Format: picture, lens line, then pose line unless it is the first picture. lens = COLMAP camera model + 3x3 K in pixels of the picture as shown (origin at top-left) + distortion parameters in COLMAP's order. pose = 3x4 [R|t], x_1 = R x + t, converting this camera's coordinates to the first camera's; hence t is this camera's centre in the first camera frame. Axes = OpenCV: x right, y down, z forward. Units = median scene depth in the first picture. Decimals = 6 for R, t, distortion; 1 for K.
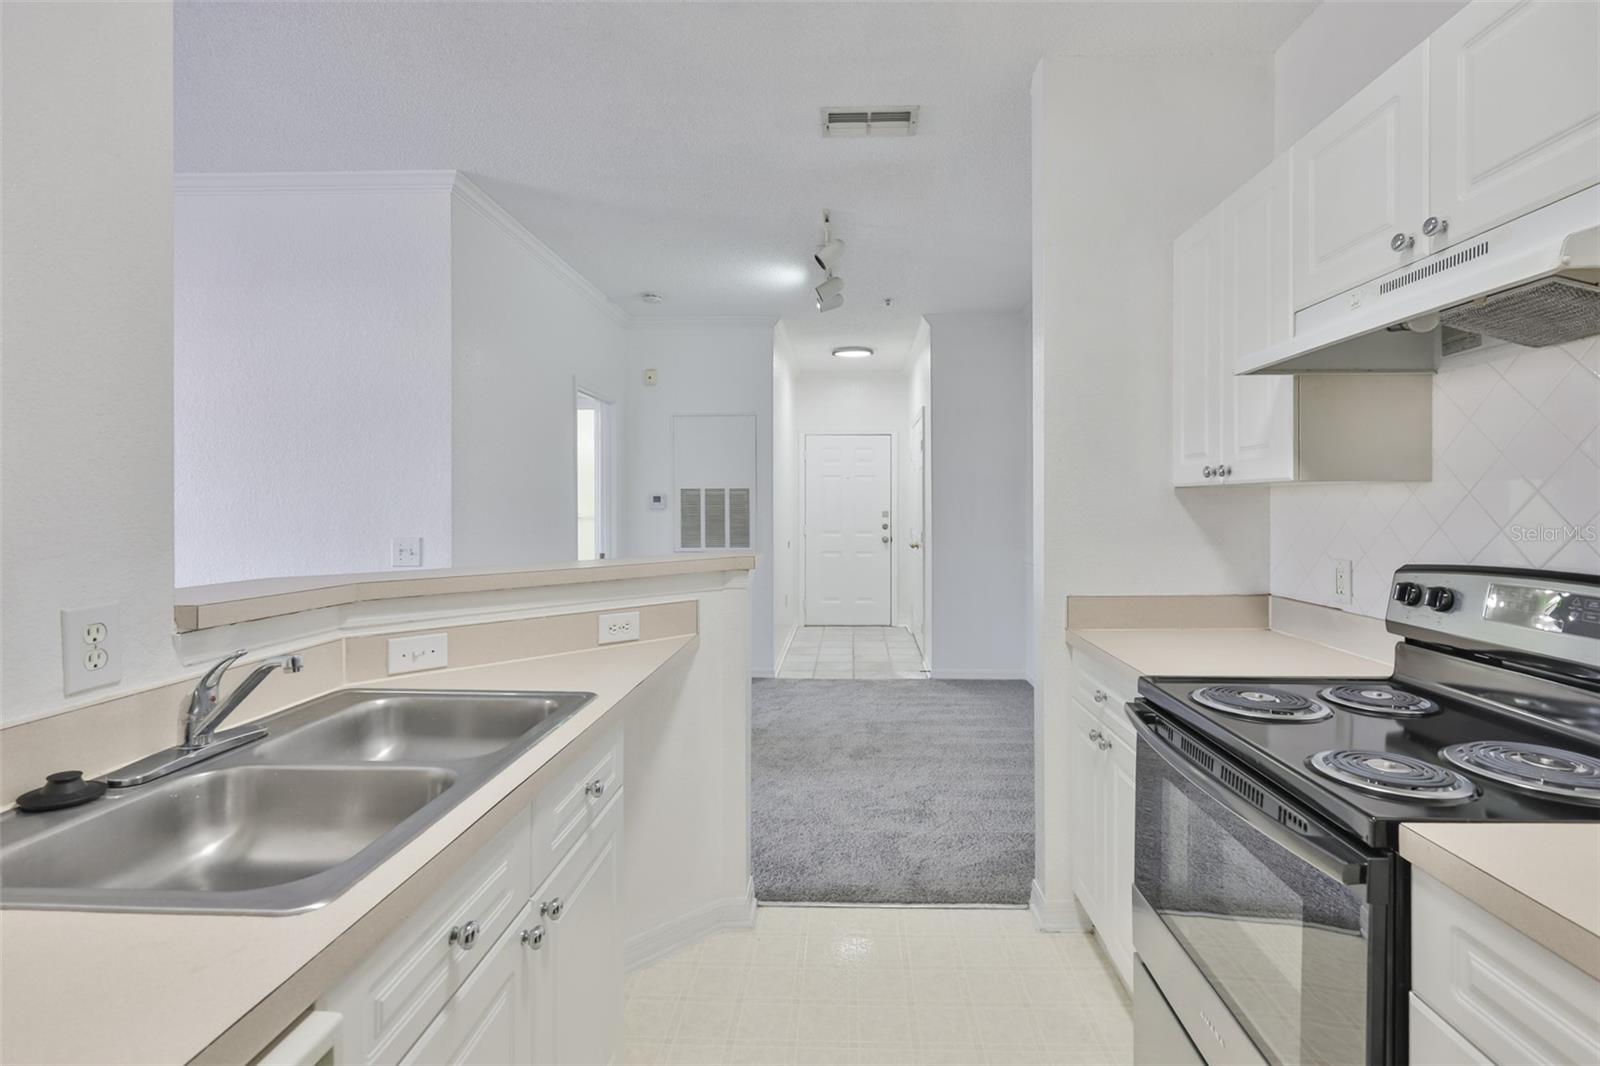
lens RADIAL K [[683.0, 0, 799.3], [0, 683.0, 507.6], [0, 0, 1]] dist [0.000759, 0.000437]
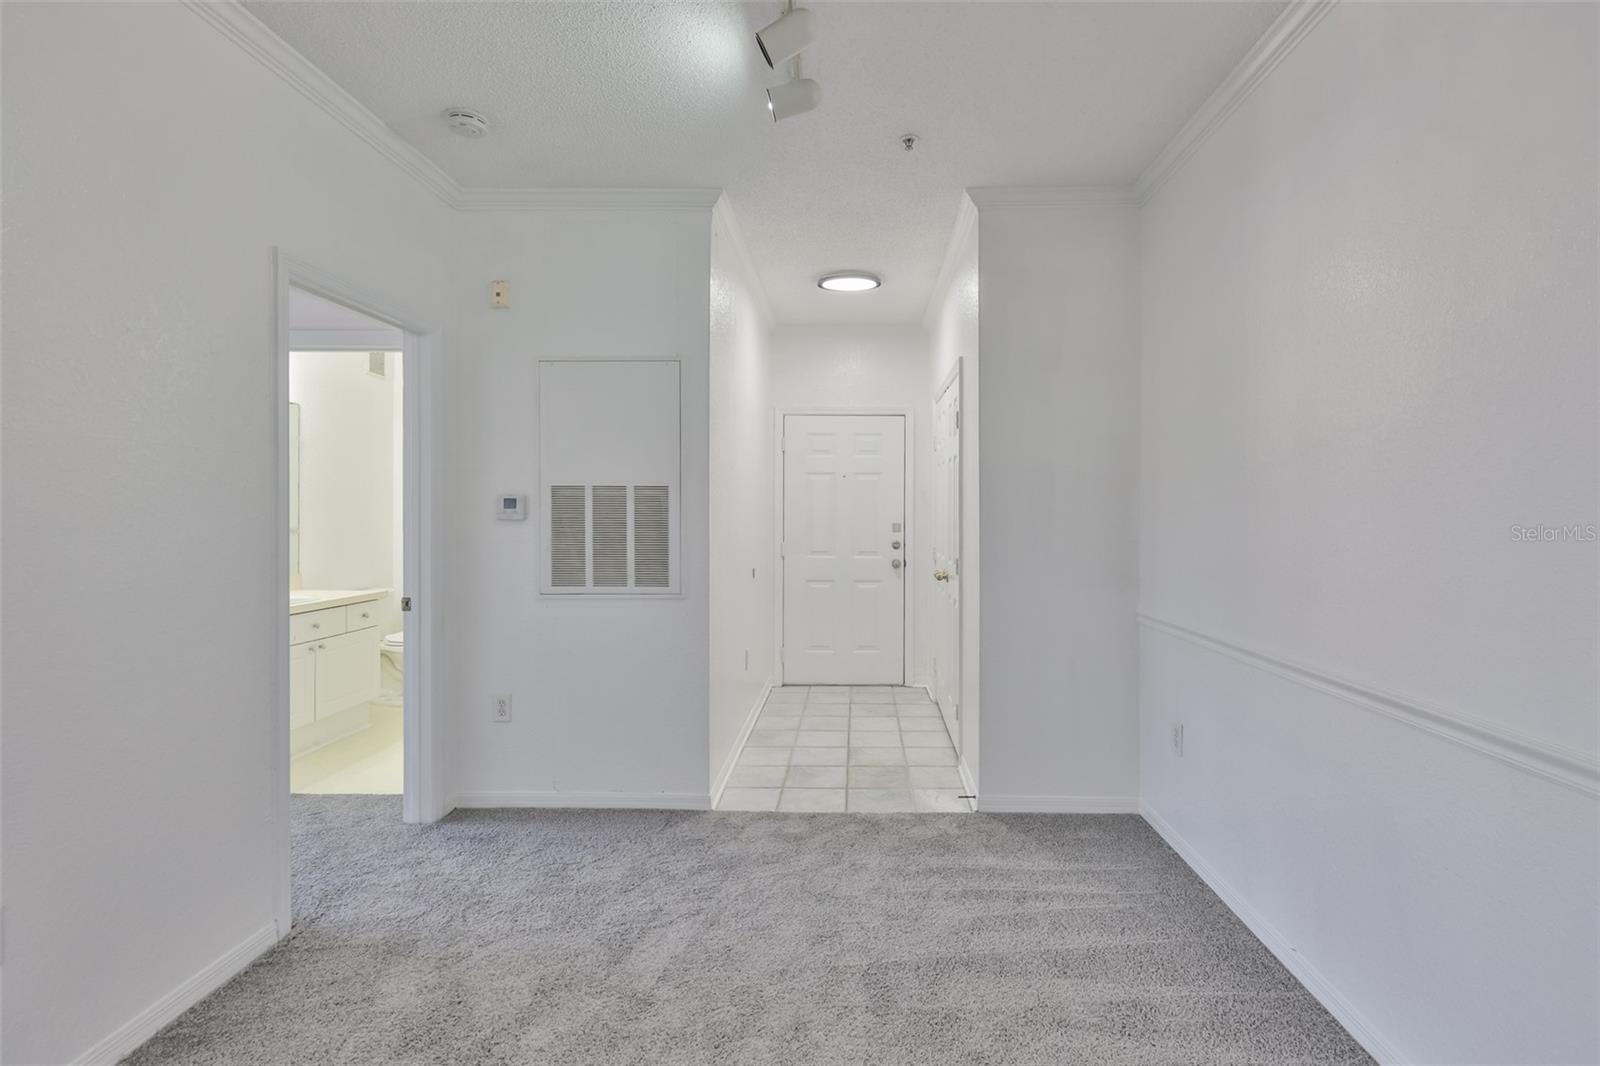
lens RADIAL K [[705.2, 0, 809.6], [0, 705.2, 524.6], [0, 0, 1]] dist [-0.001318, 0.000182]
pose [[0.999950, 0.002492, 0.009657, 0.041667], [-0.002578, 0.999956, 0.008991, -0.000396], [-0.009634, -0.009016, 0.999913, 0.394642]]
